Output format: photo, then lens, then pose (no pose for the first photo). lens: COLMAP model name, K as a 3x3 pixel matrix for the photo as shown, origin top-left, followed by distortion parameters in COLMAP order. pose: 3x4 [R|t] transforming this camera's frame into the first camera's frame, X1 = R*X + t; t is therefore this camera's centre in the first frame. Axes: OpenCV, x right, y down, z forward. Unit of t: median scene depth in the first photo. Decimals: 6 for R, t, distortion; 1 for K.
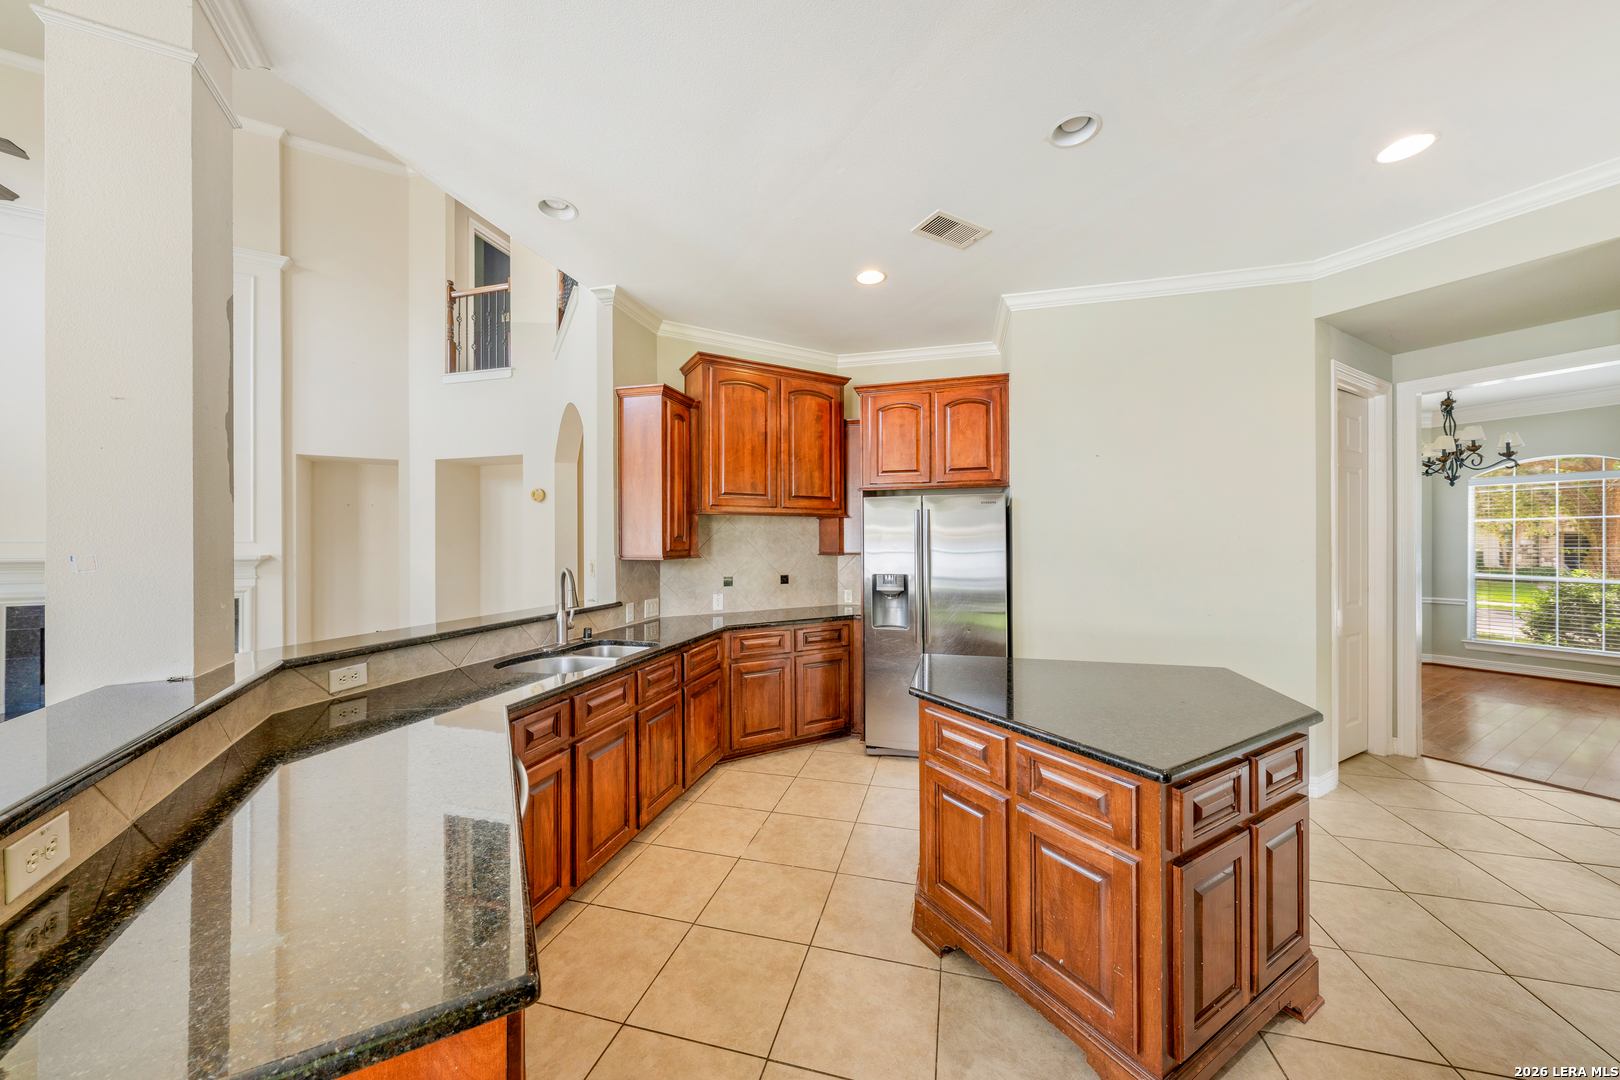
lens RADIAL K [[556.4, 0, 822.3], [0, 556.4, 540.8], [0, 0, 1]] dist [0.000783, 0.000097]
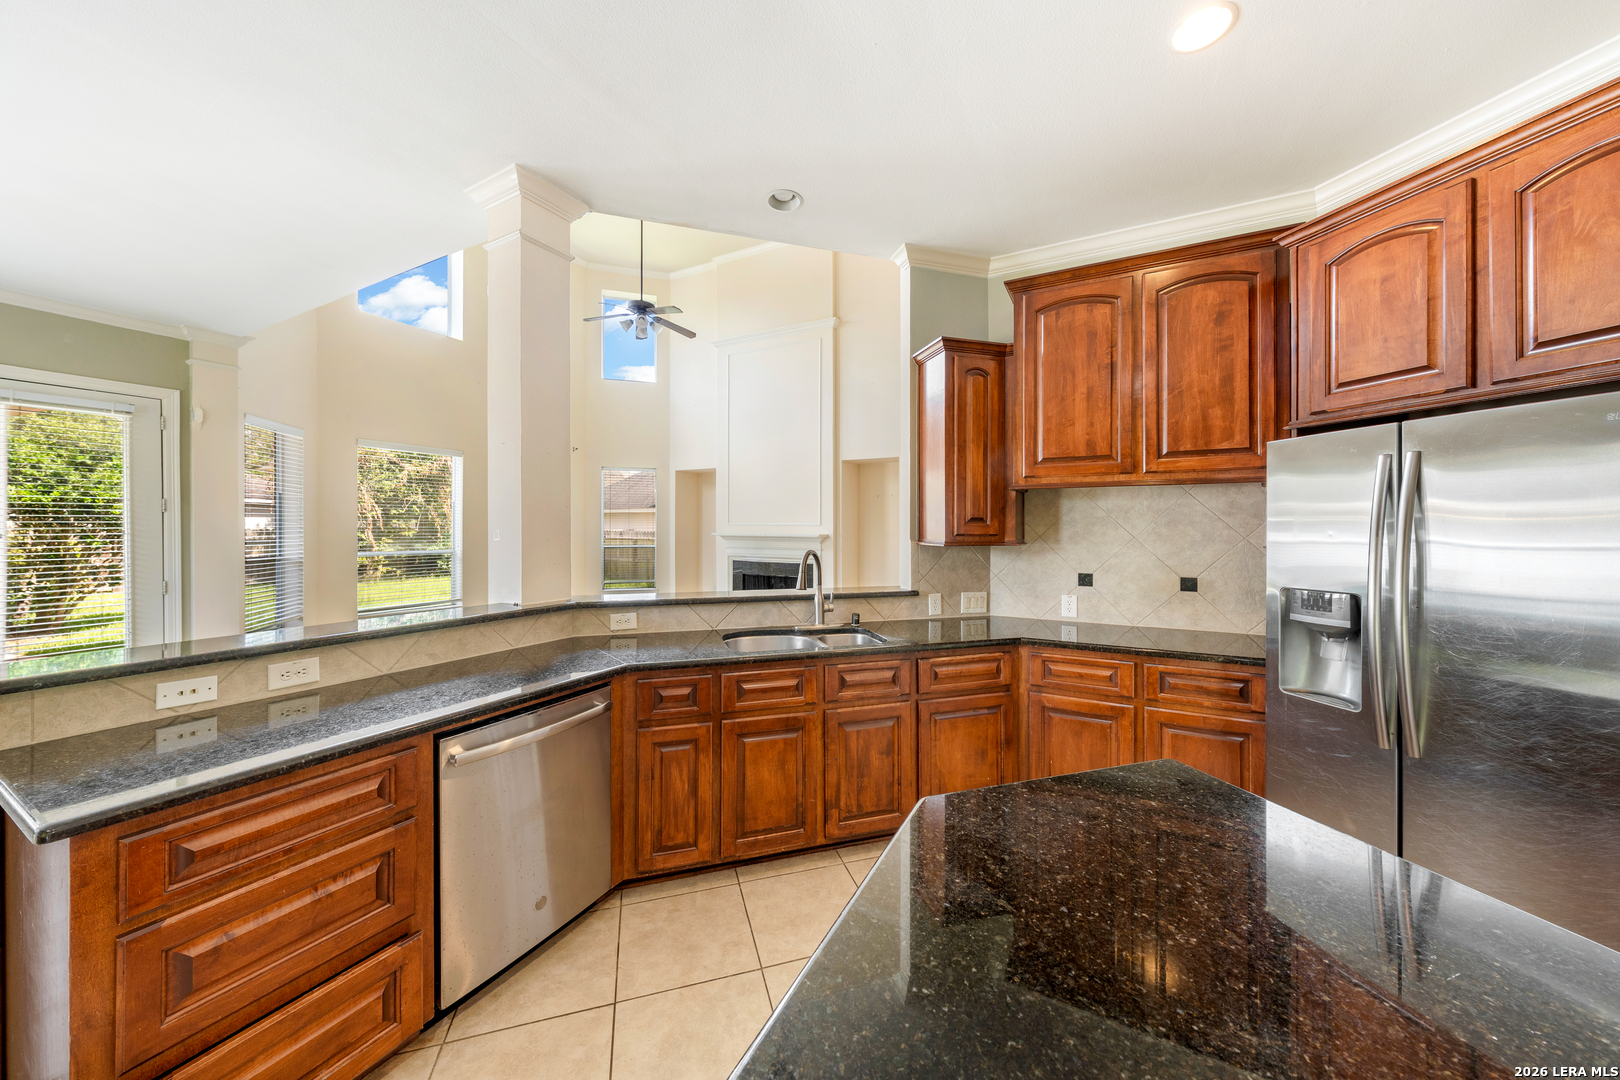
lens RADIAL K [[567.0, 0, 813.3], [0, 567.0, 527.6], [0, 0, 1]] dist [-0.001561, -0.000030]
pose [[0.523320, 0.005192, -0.852120, 0.288225], [-0.002105, 0.999986, 0.004800, 0.002226], [0.852134, -0.000718, 0.523324, 0.321635]]
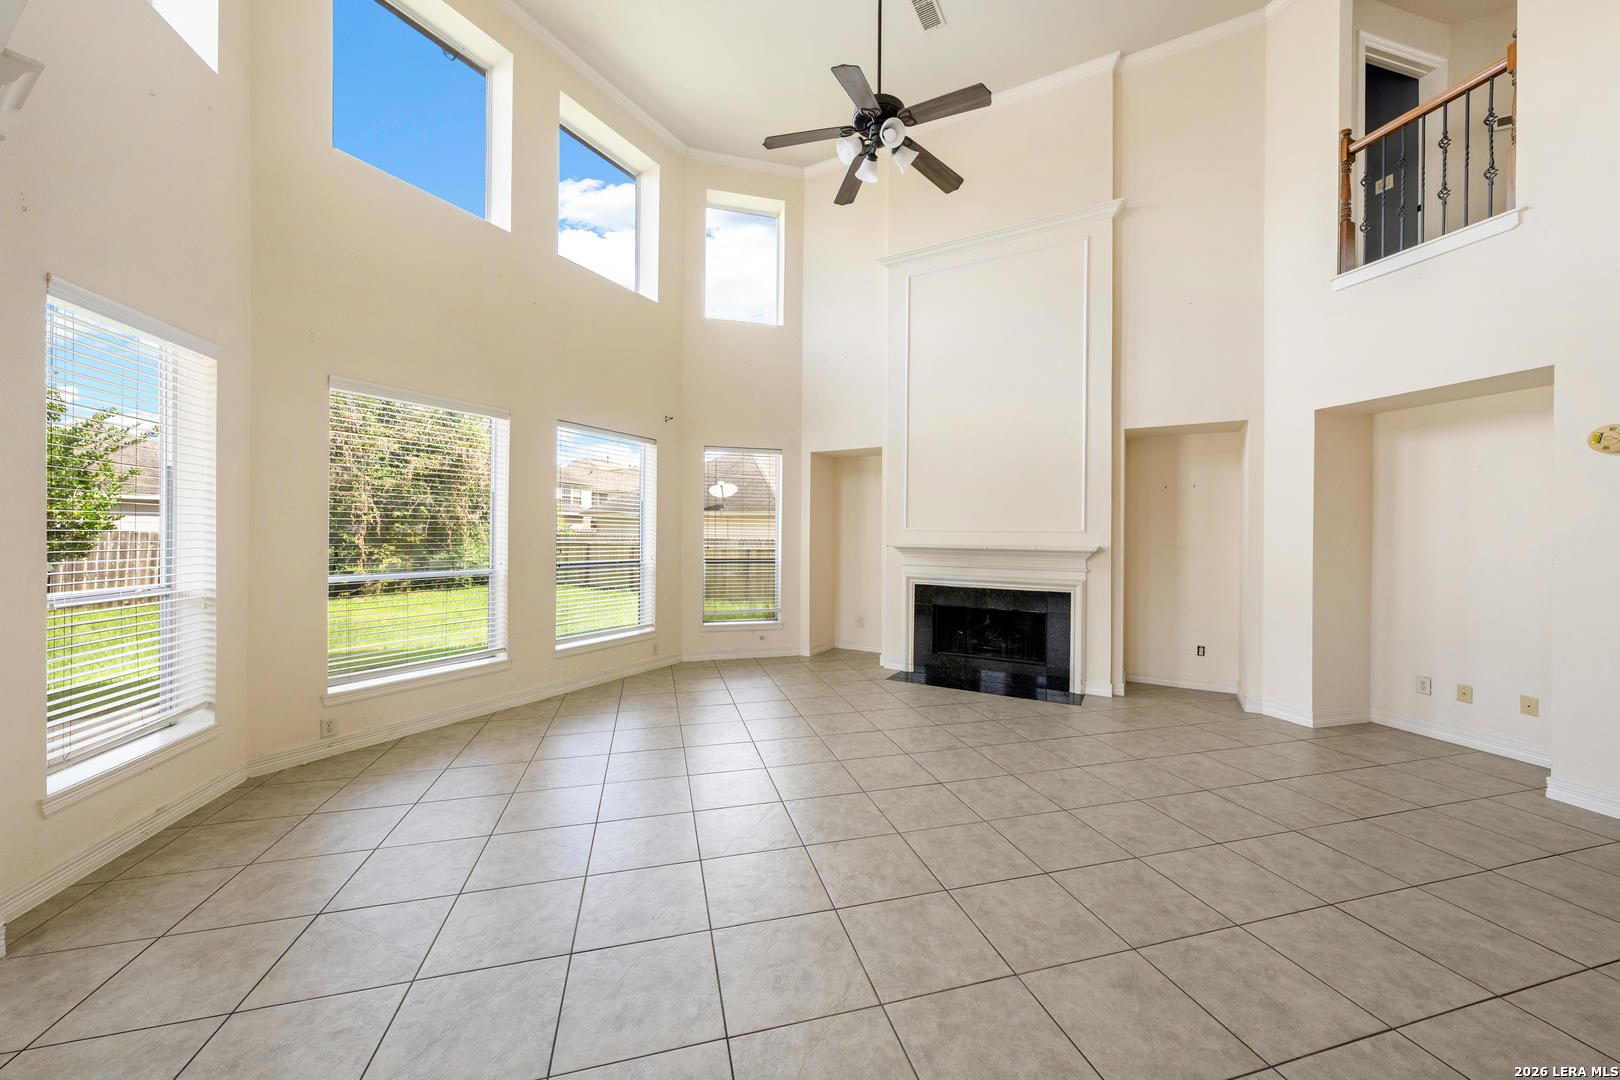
lens RADIAL K [[540.8, 0, 810.0], [0, 540.8, 540.0], [0, 0, 1]] dist [-0.000639, -0.000147]
pose [[0.538733, 0.014150, -0.842358, -0.746639], [-0.008781, 0.999899, 0.011181, 0.014477], [0.842431, 0.001374, 0.538803, 0.218677]]
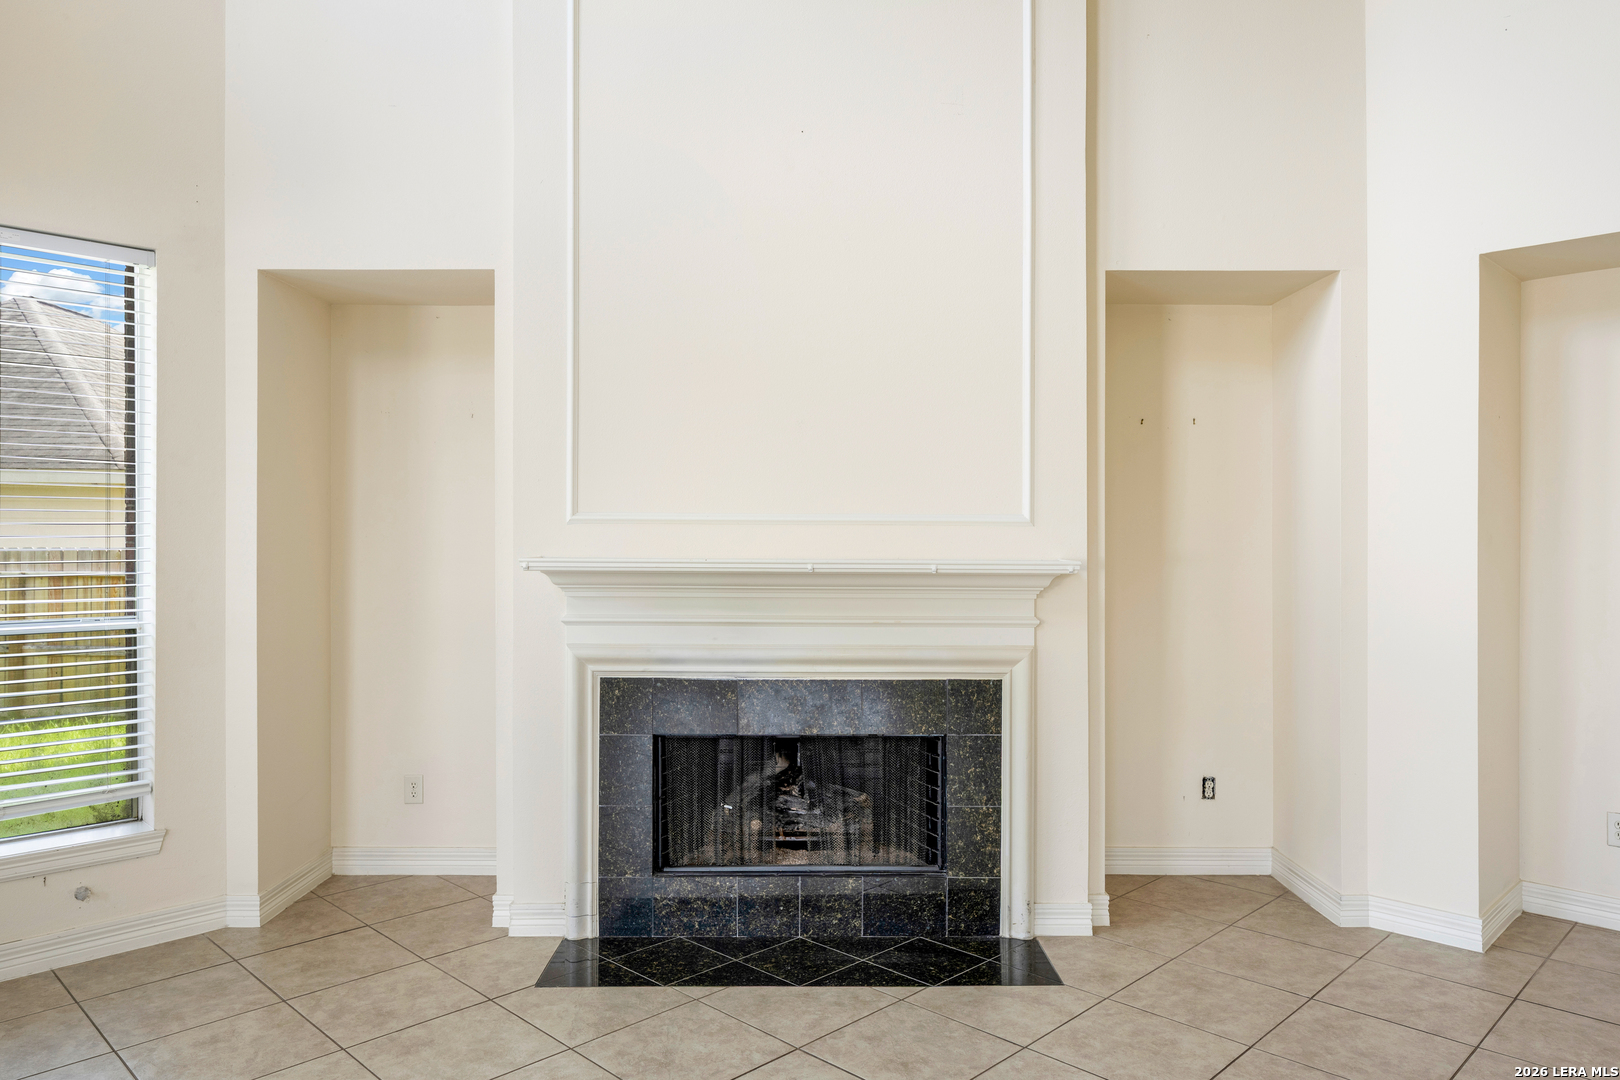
lens RADIAL K [[1258.1, 0, 810.0], [0, 1258.1, 540.0], [0, 0, 1]] dist [0.021679, -0.001580]
pose [[0.847350, 0.004171, -0.531018, -1.049419], [-0.002319, 0.999989, 0.004154, 0.015114], [0.531029, -0.002289, 0.847350, 0.366172]]
